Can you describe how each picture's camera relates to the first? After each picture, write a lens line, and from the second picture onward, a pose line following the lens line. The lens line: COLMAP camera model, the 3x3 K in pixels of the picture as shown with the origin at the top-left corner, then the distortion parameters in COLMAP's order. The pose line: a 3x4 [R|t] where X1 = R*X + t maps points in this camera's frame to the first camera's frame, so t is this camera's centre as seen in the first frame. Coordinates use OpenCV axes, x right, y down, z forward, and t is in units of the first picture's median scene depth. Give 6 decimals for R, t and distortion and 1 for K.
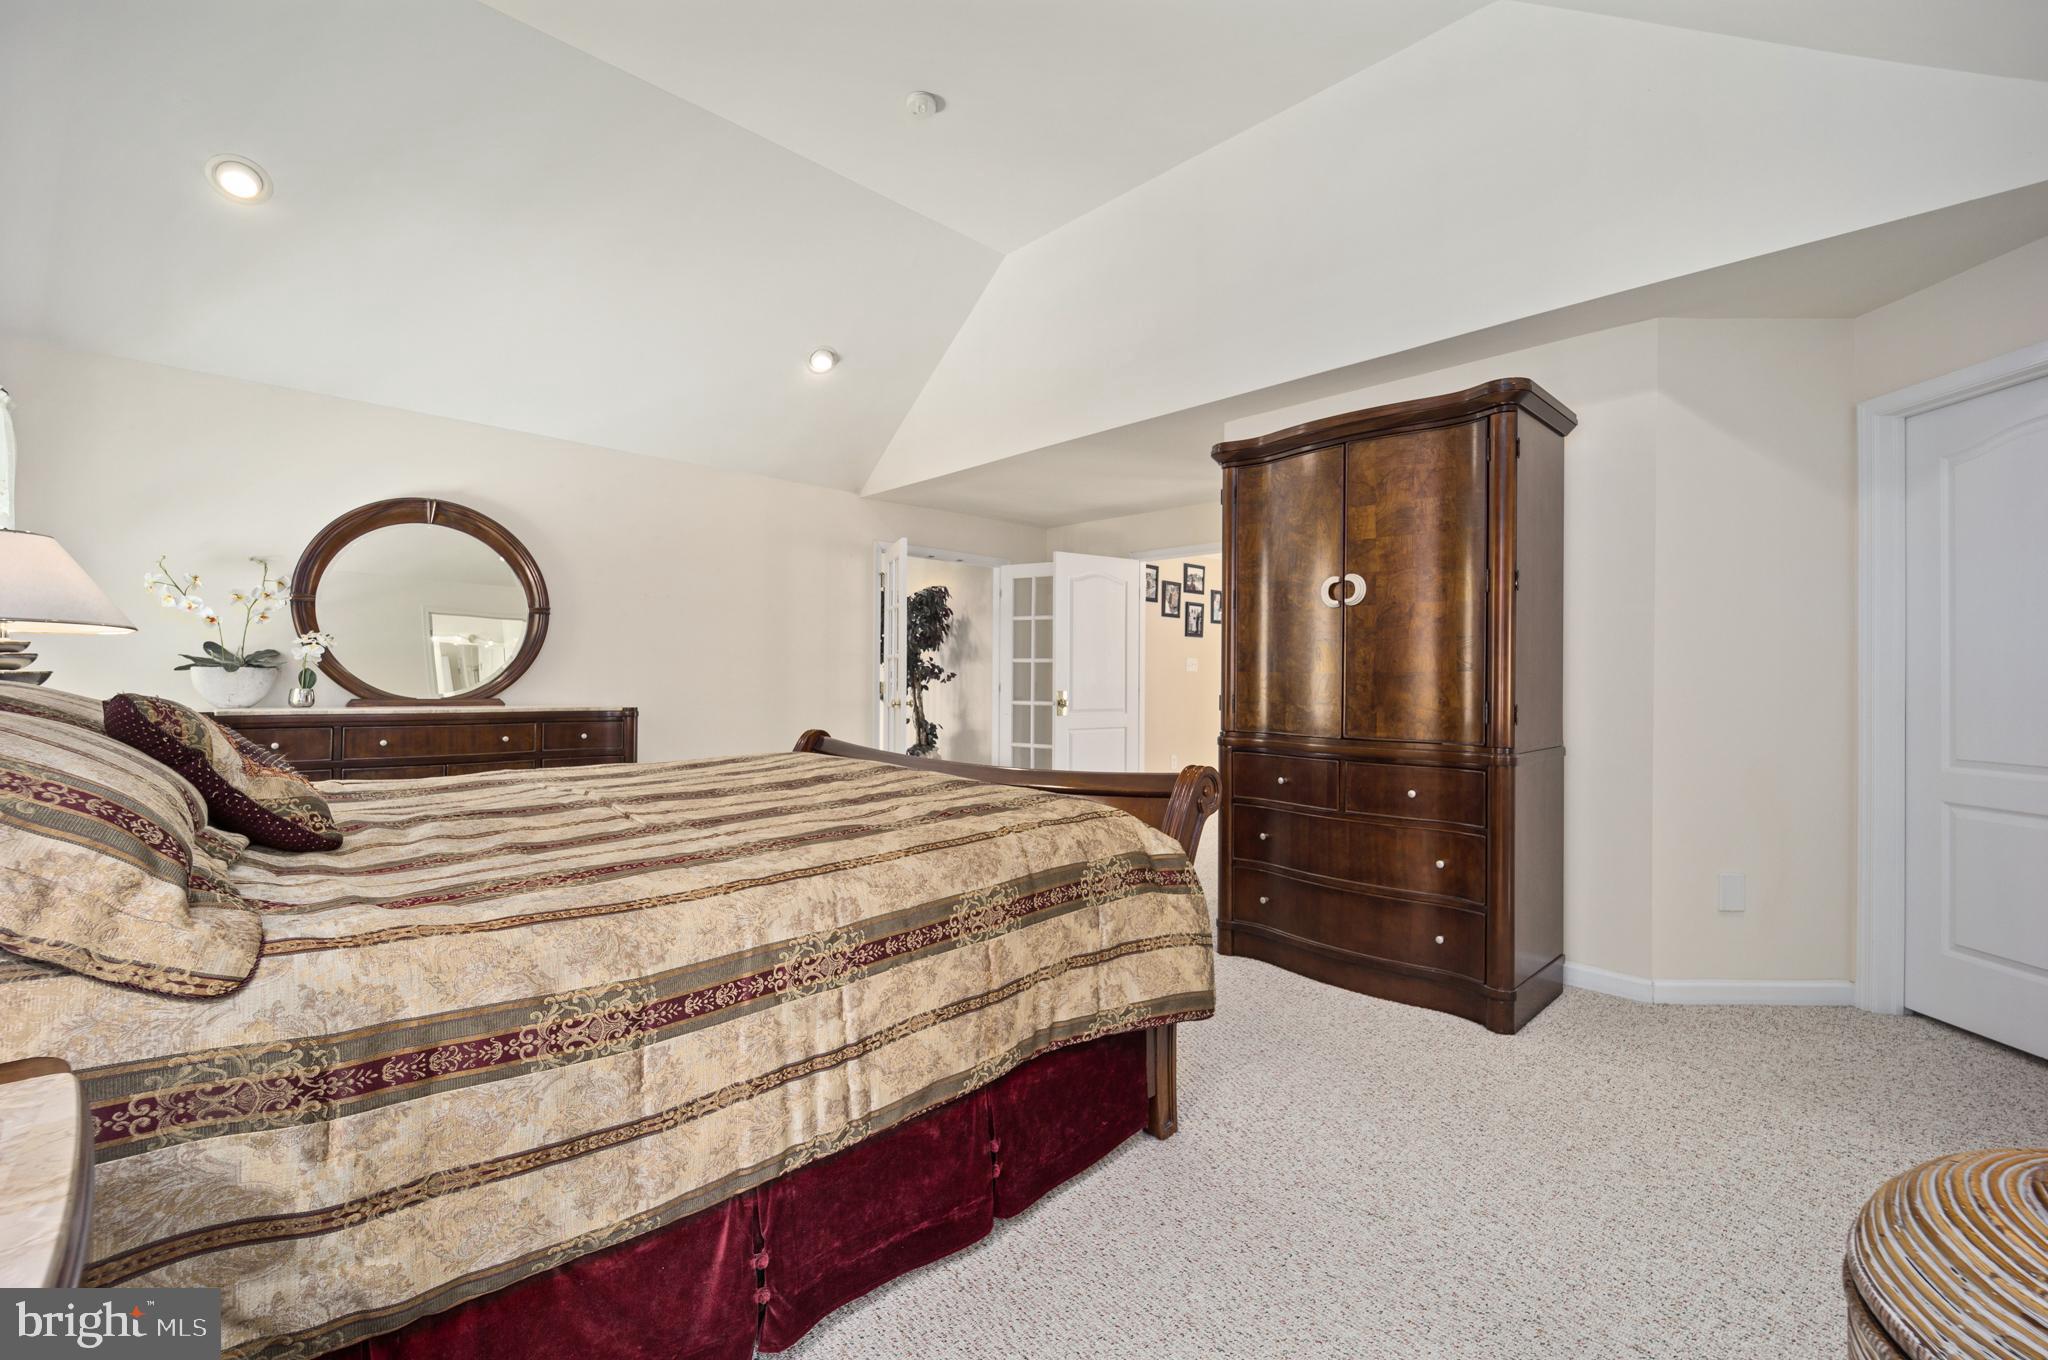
lens RADIAL K [[841.9, 0, 1020.6], [0, 841.9, 682.7], [0, 0, 1]] dist [-0.009853, 0.001010]
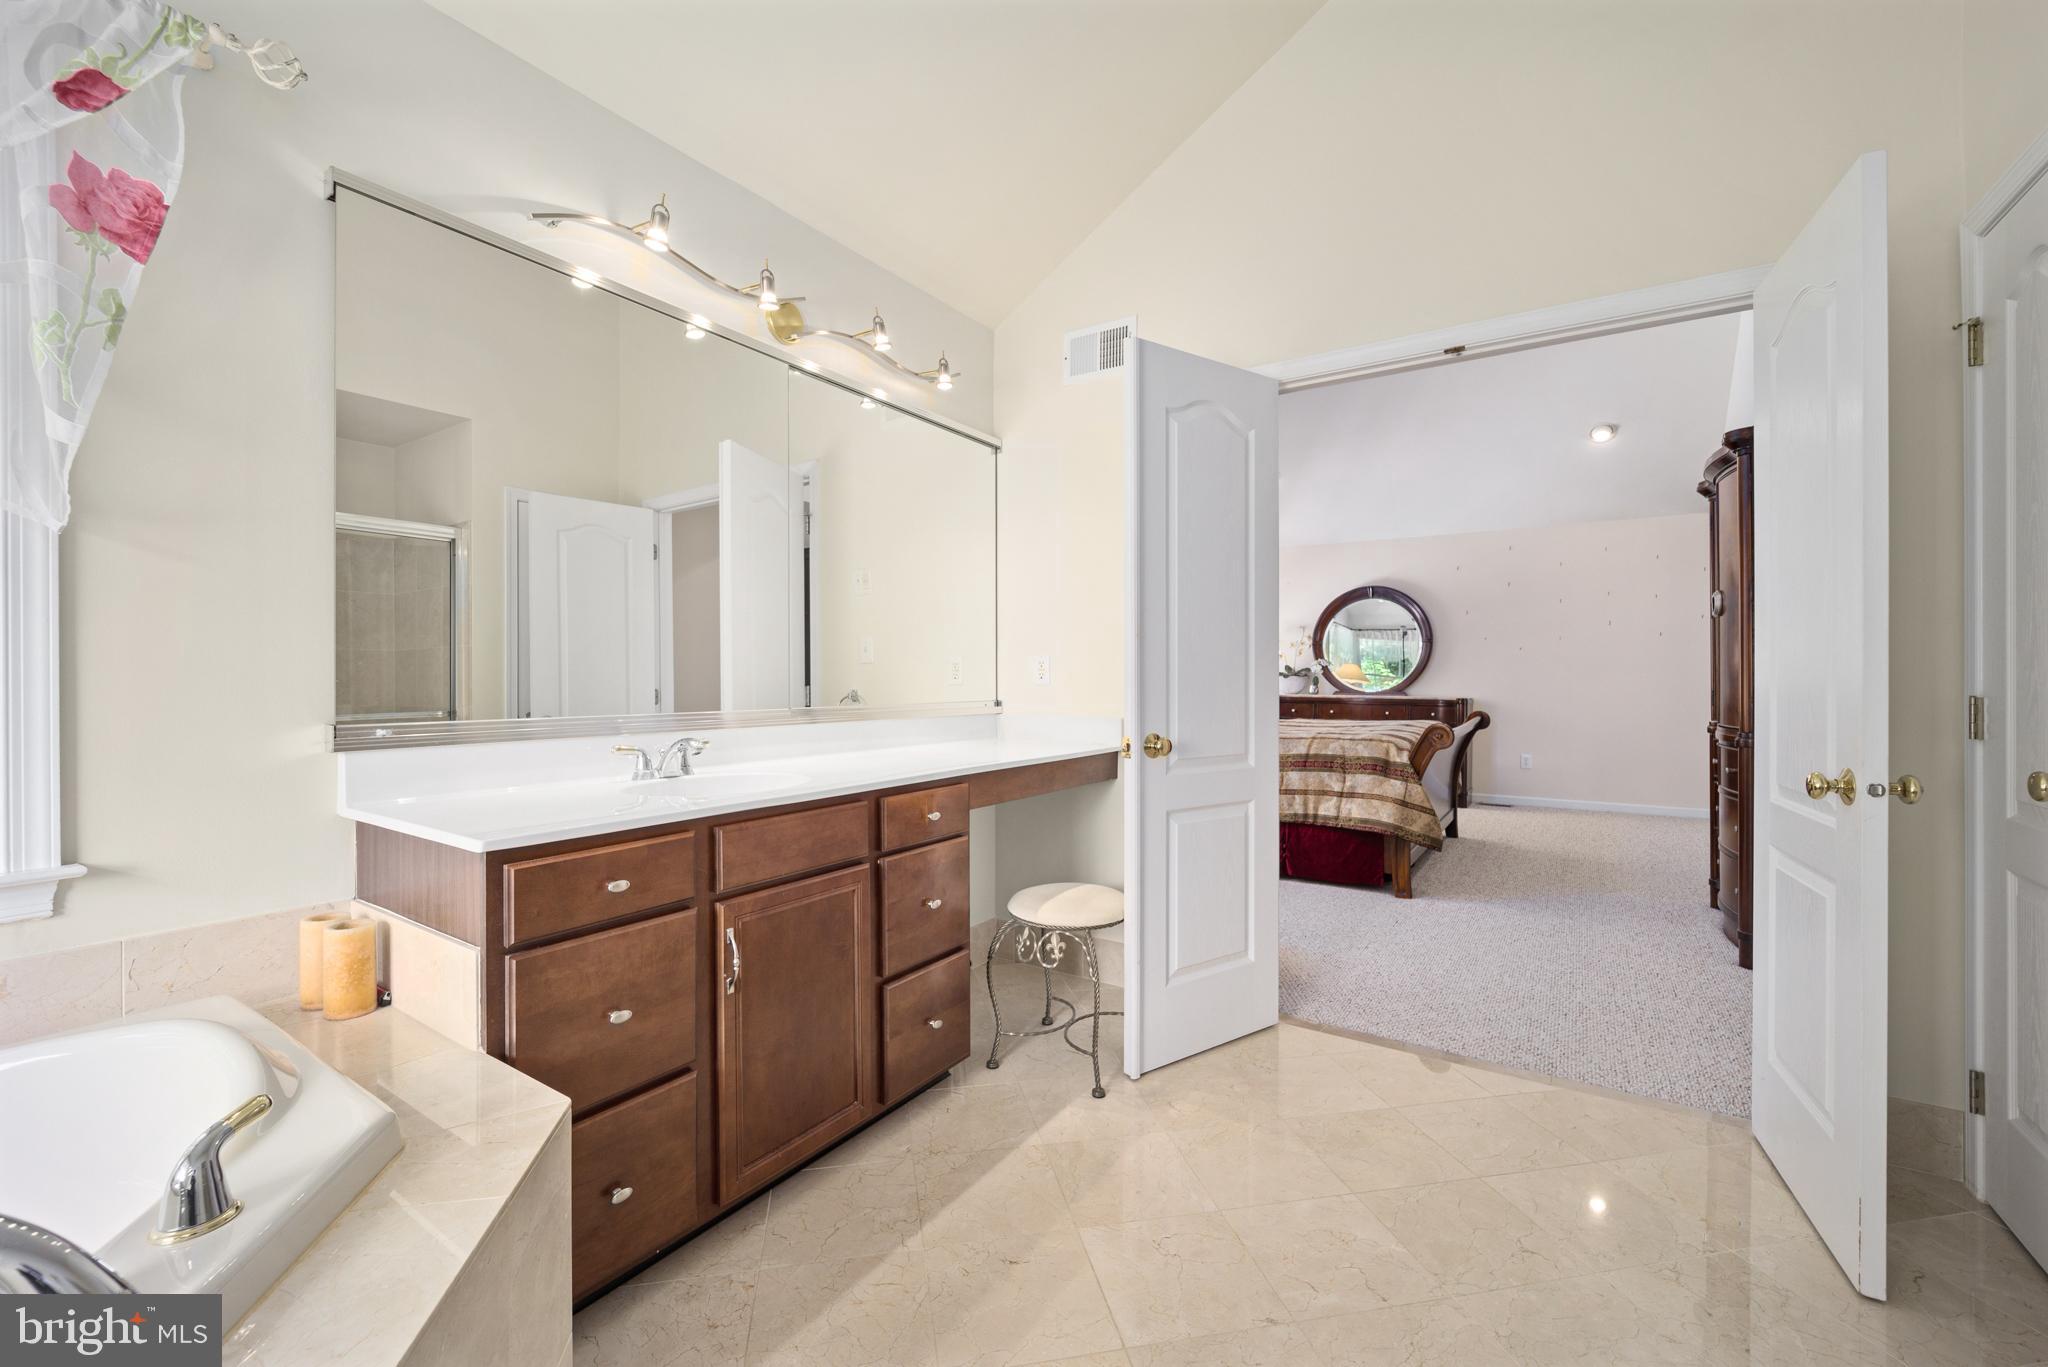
lens RADIAL K [[841.9, 0, 1024.6], [0, 841.9, 682.7], [0, 0, 1]] dist [-0.009853, 0.001010]
pose [[0.220897, -0.002112, -0.975295, 1.075431], [-0.003198, 0.999991, -0.002890, 0.008401], [0.975292, 0.003758, 0.220888, -0.197399]]
